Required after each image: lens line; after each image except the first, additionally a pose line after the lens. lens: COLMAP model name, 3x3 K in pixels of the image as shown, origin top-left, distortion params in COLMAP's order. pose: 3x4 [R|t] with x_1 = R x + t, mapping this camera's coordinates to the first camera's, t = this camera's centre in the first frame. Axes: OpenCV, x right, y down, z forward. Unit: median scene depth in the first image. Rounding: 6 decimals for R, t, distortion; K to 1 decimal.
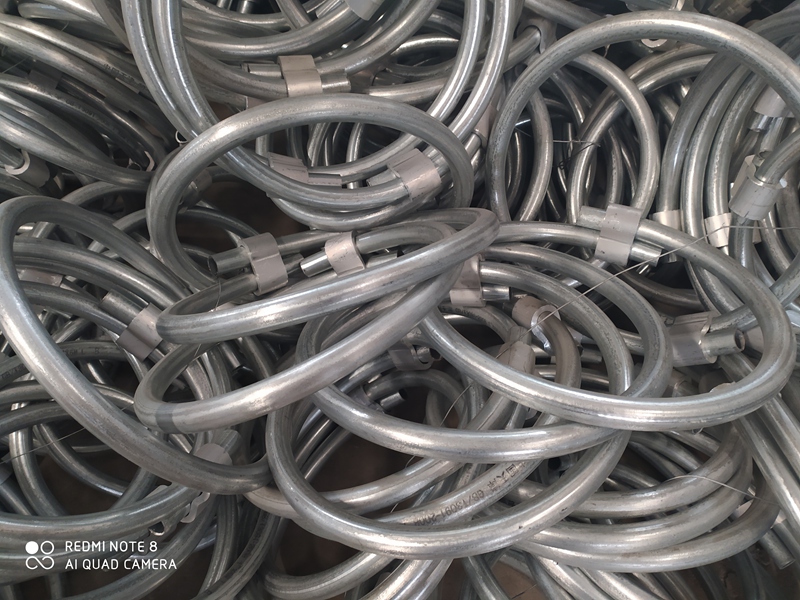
lens RADIAL K [[592.4, 0, 400.0], [0, 592.4, 300.0], [0, 0, 1]] dist [0.034296, -0.001544]
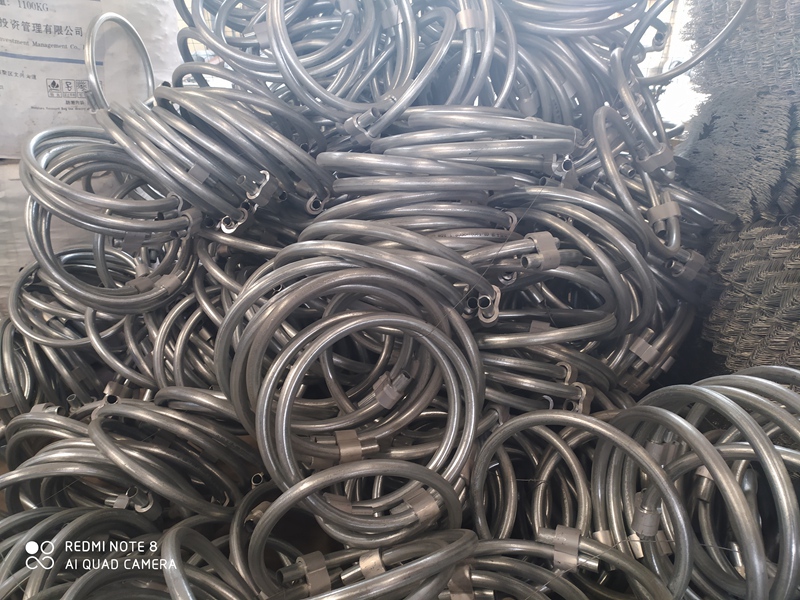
lens RADIAL K [[592.4, 0, 400.0], [0, 592.4, 300.0], [0, 0, 1]] dist [0.034296, -0.001544]
pose [[0.999738, -0.020514, -0.010194, -0.003990], [0.012499, 0.861441, -0.507703, 0.098028], [0.019197, 0.507443, 0.861472, -0.533250]]
